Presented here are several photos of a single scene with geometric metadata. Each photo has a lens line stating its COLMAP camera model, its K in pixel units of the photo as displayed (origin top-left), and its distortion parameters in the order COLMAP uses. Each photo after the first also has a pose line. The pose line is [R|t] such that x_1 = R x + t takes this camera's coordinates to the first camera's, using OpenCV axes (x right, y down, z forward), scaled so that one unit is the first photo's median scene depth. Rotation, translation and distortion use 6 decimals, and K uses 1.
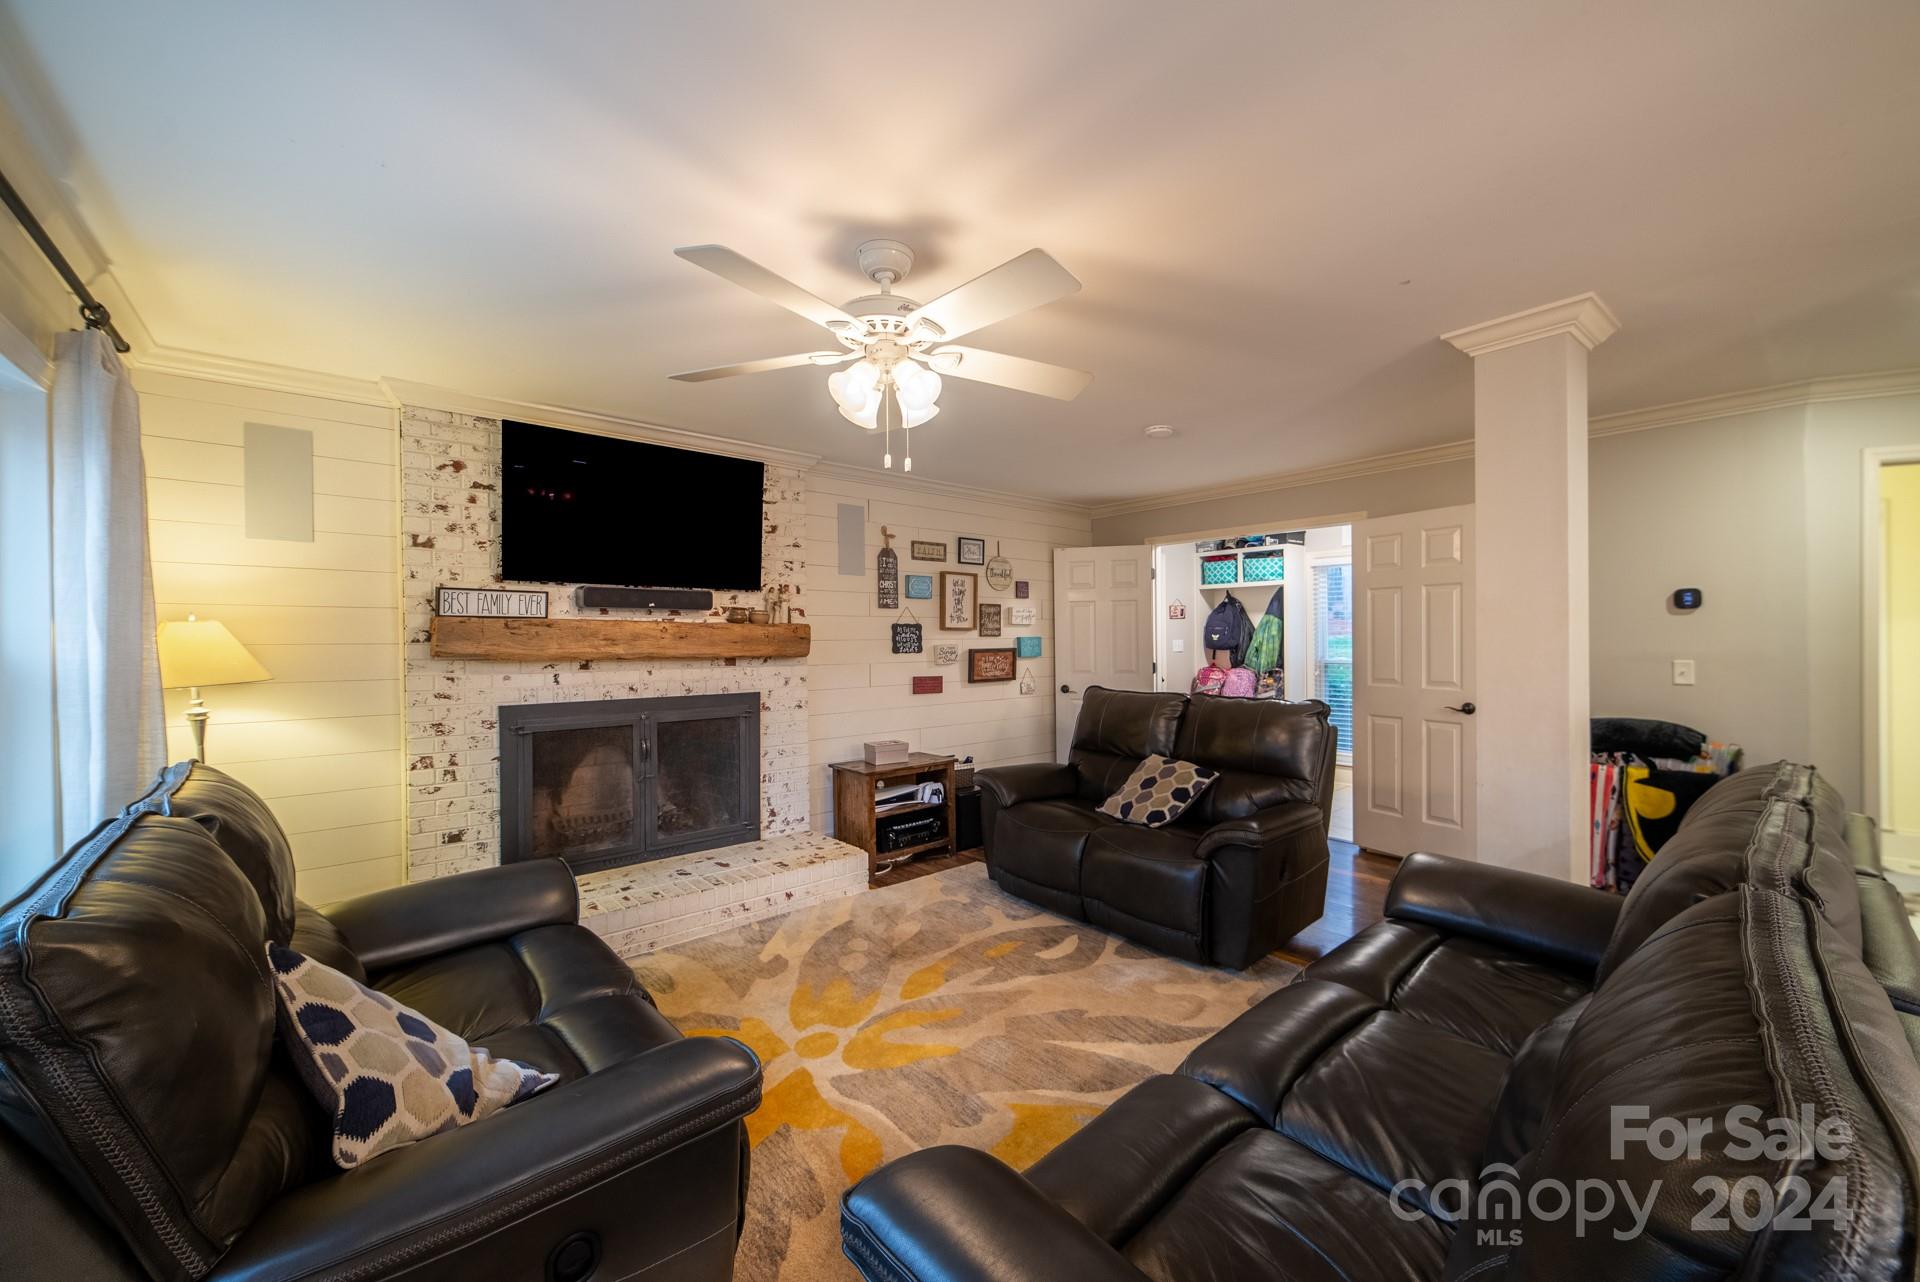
lens RADIAL K [[728.4, 0, 972.9], [0, 728.4, 638.7], [0, 0, 1]] dist [0.000872, -0.000623]
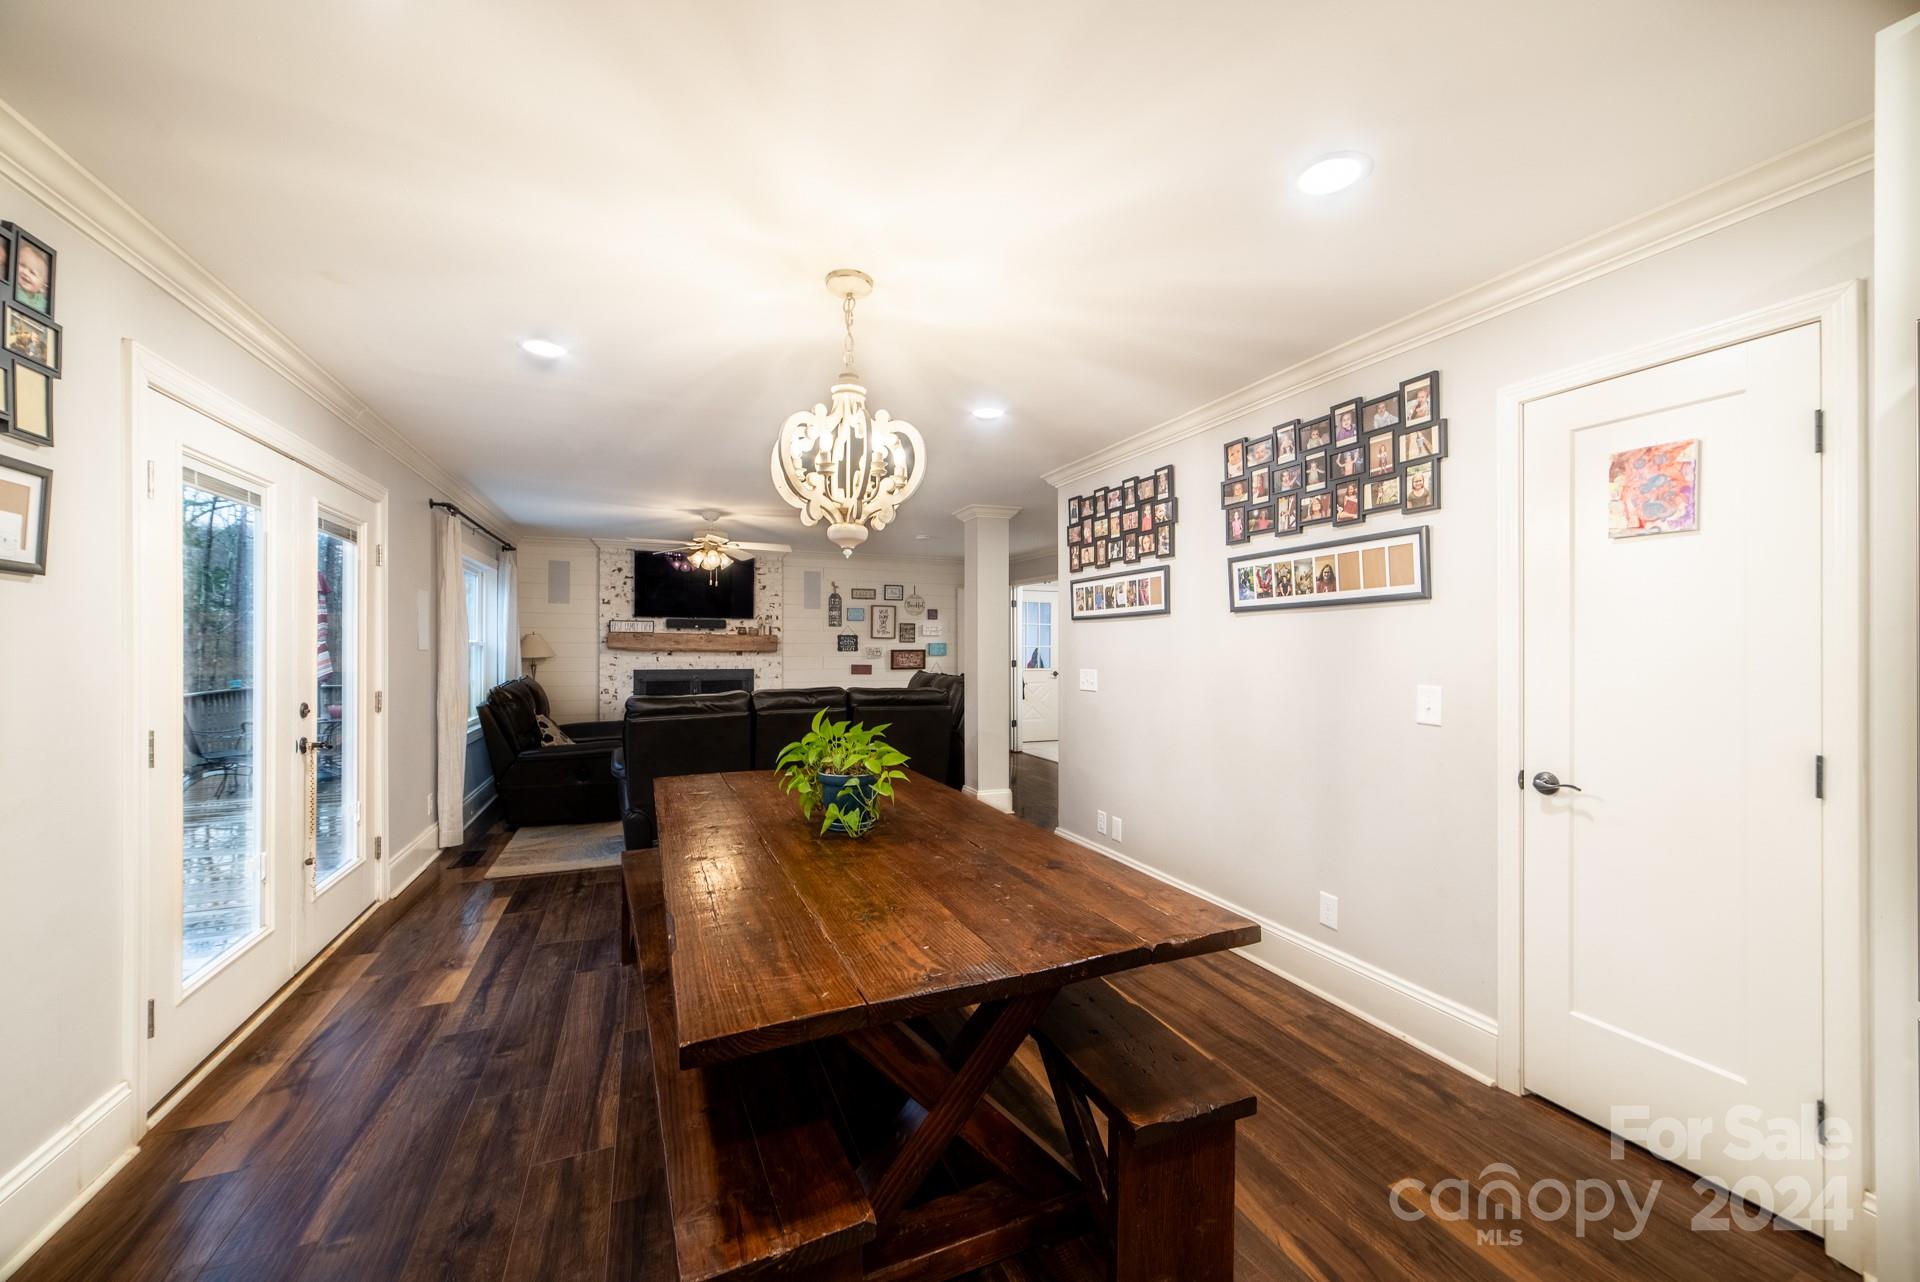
lens RADIAL K [[728.4, 0, 967.1], [0, 728.4, 640.5], [0, 0, 1]] dist [0.000872, -0.000623]
pose [[0.952581, 0.010459, -0.304105, 0.963982], [-0.011371, 0.999935, -0.001227, -0.010384], [0.304072, 0.004627, 0.952638, -0.812177]]
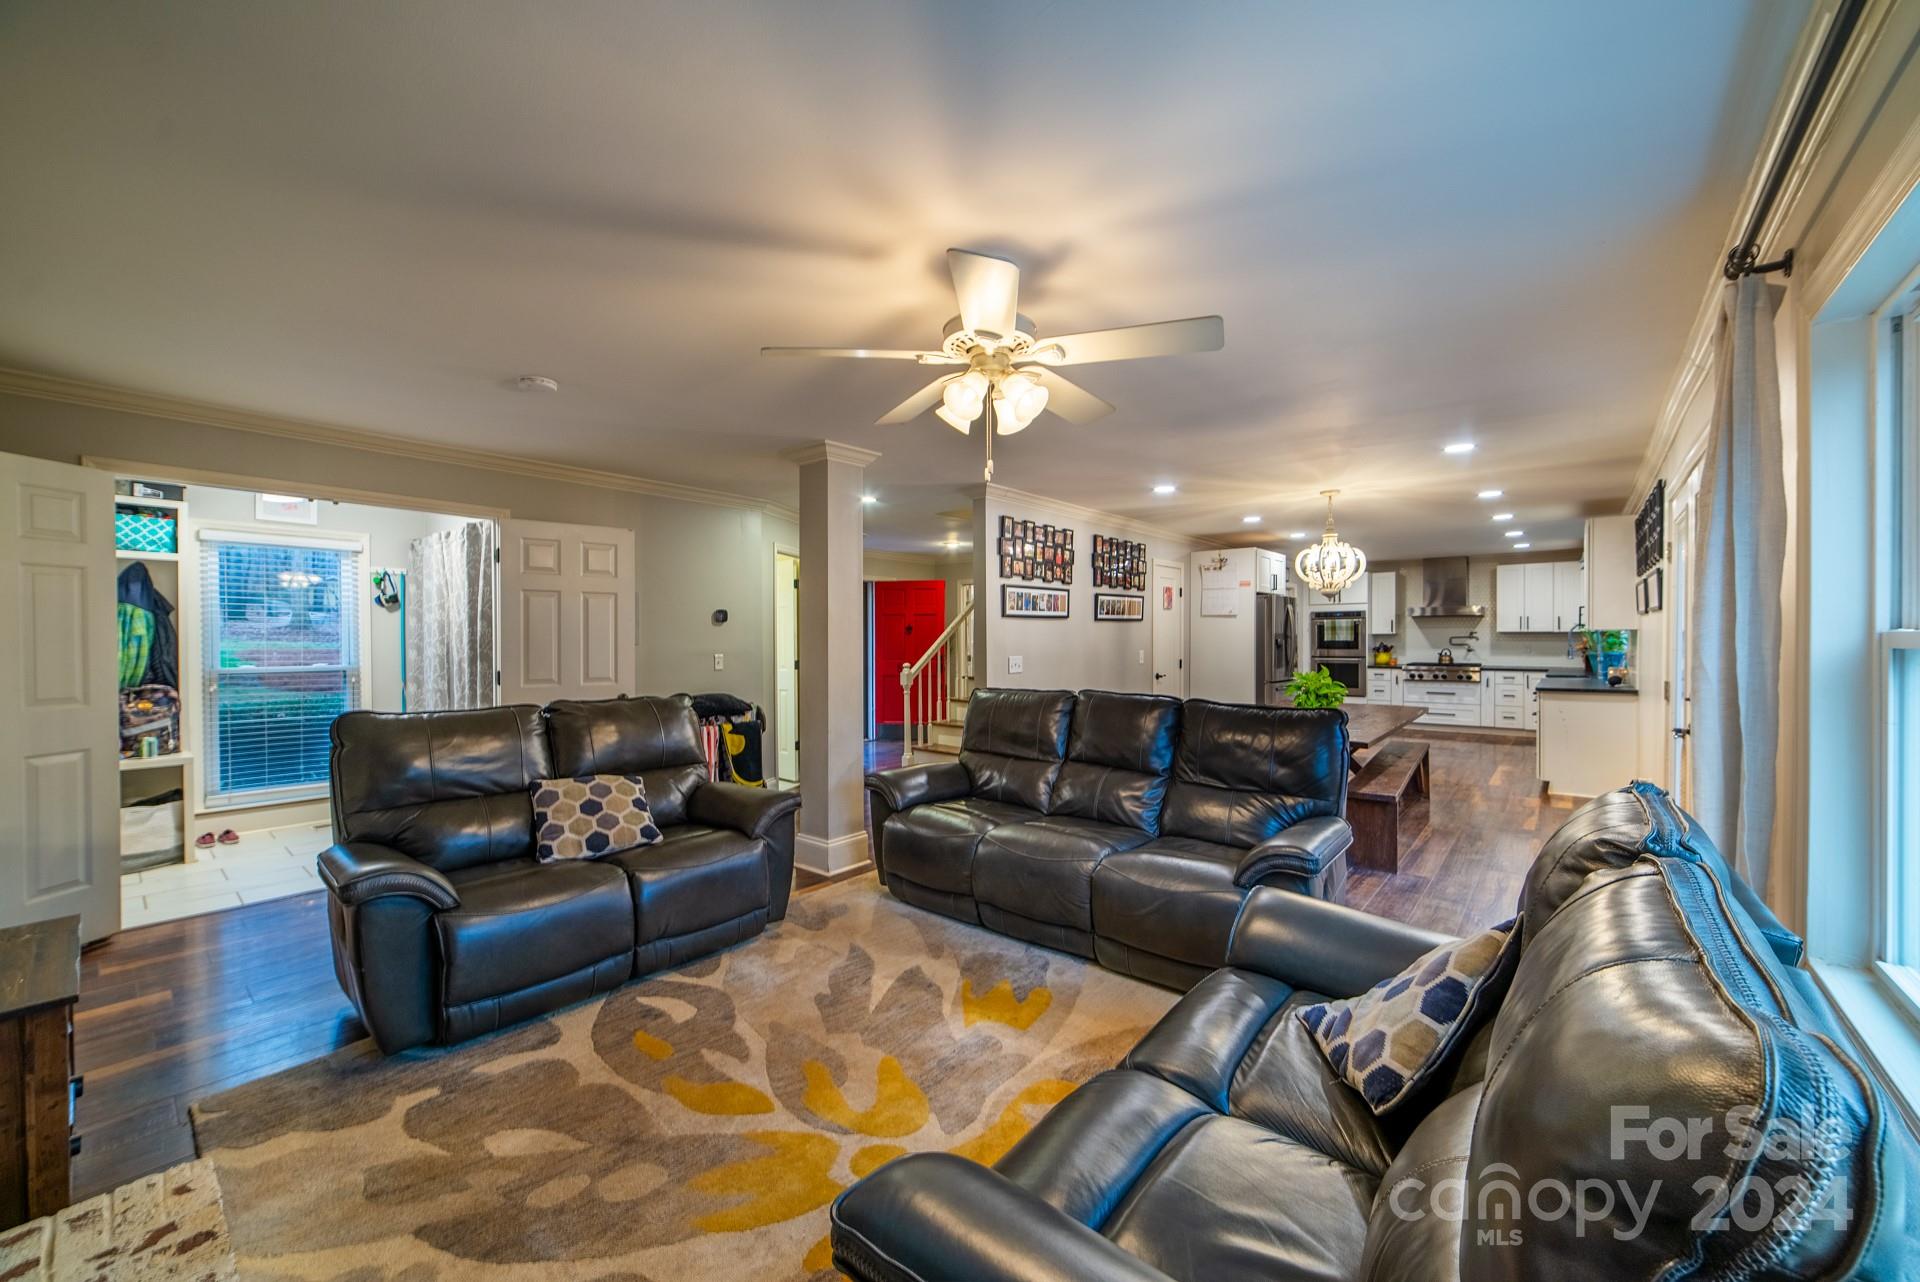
lens RADIAL K [[728.4, 0, 969.8], [0, 728.4, 644.8], [0, 0, 1]] dist [0.000872, -0.000623]
pose [[-0.159021, 0.002324, 0.987272, -0.606315], [0.002113, 0.999996, -0.002014, 0.010832], [-0.987273, 0.001765, -0.159026, 0.635782]]
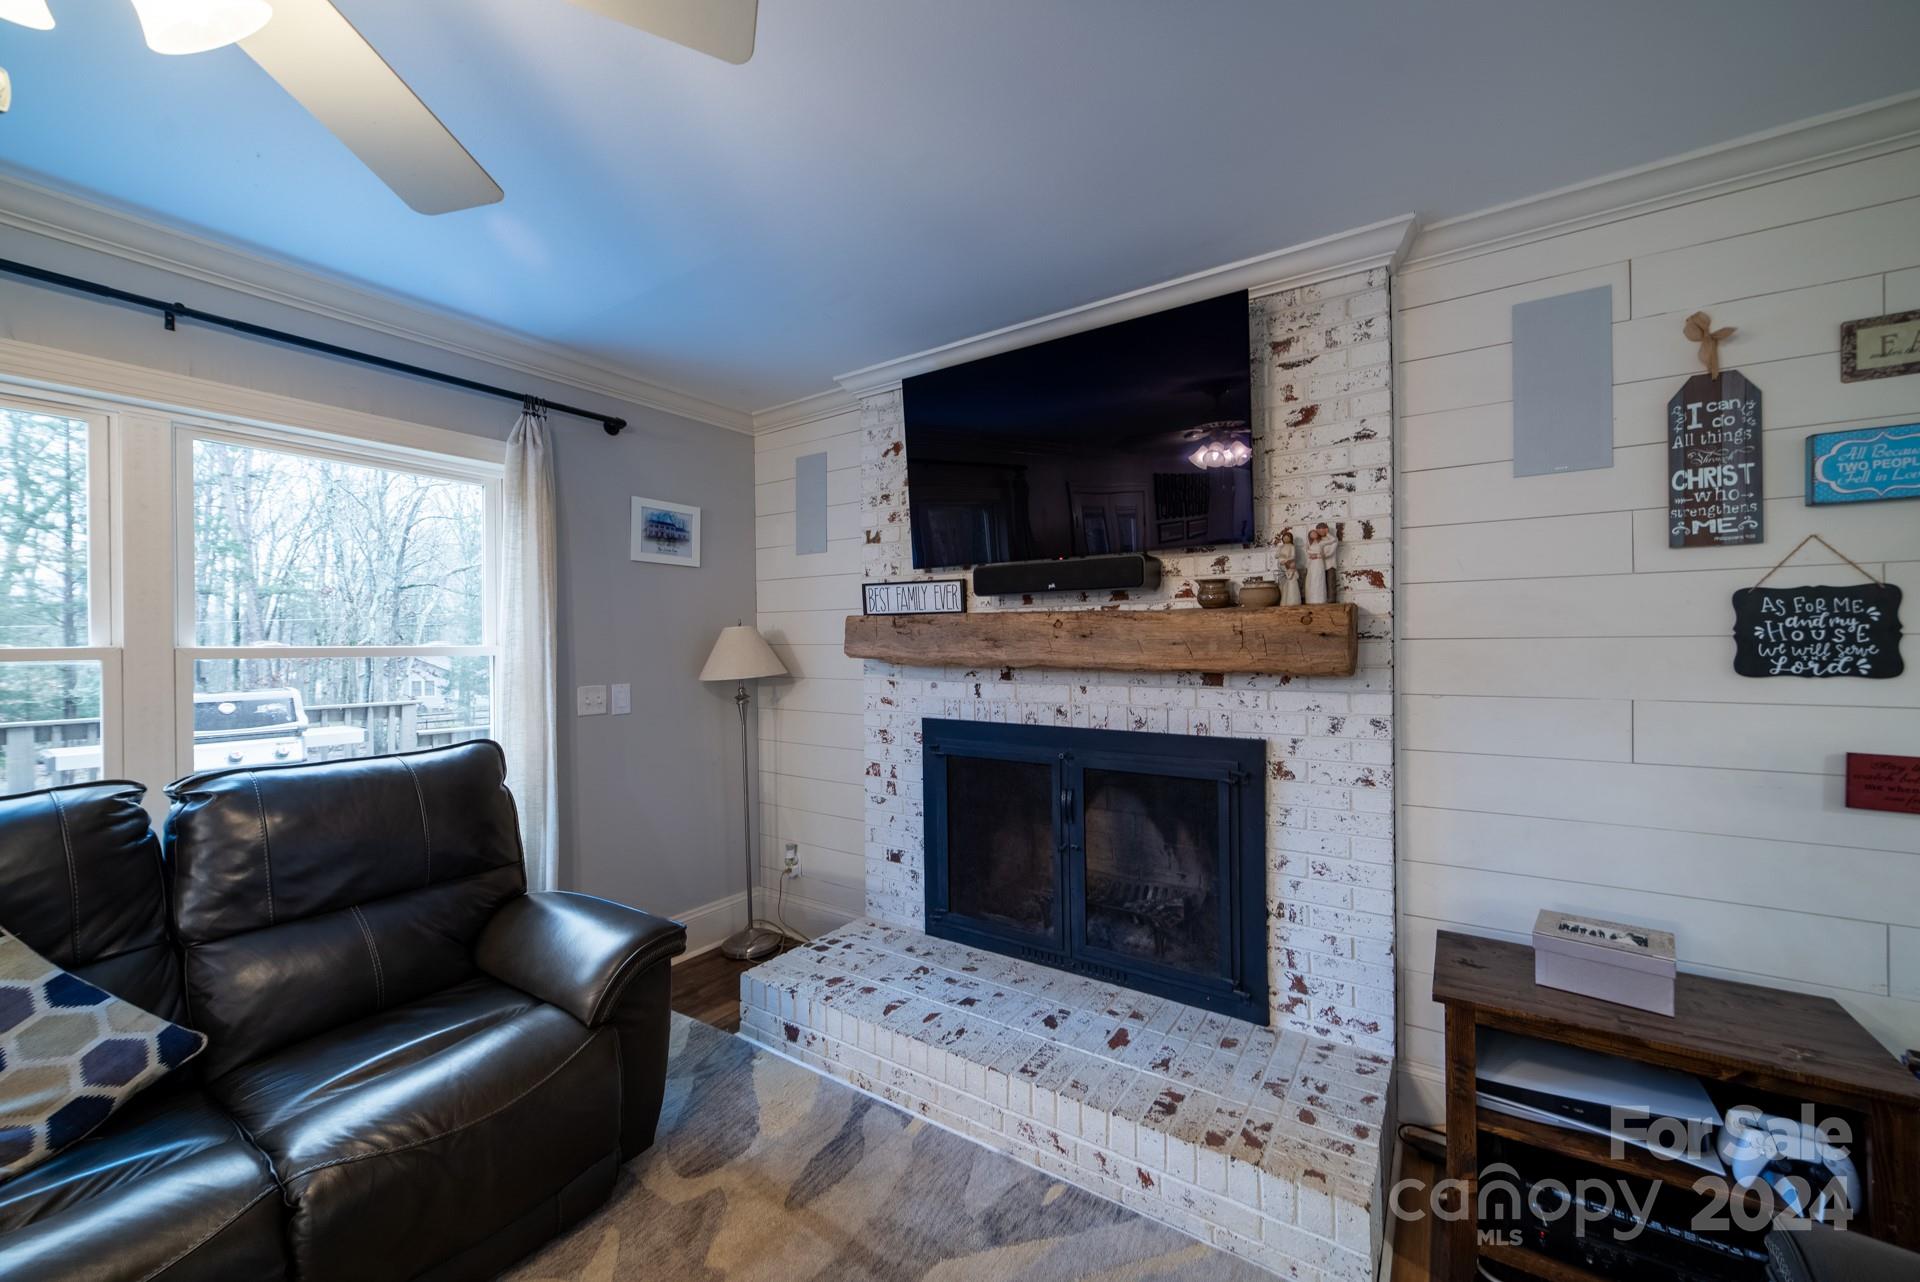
lens RADIAL K [[728.4, 0, 972.5], [0, 728.4, 647.6], [0, 0, 1]] dist [0.000872, -0.000623]
pose [[0.258953, 0.011066, -0.965826, 0.163700], [0.007541, 0.999881, 0.013478, -0.000899], [0.965860, -0.010774, 0.258839, 0.728844]]
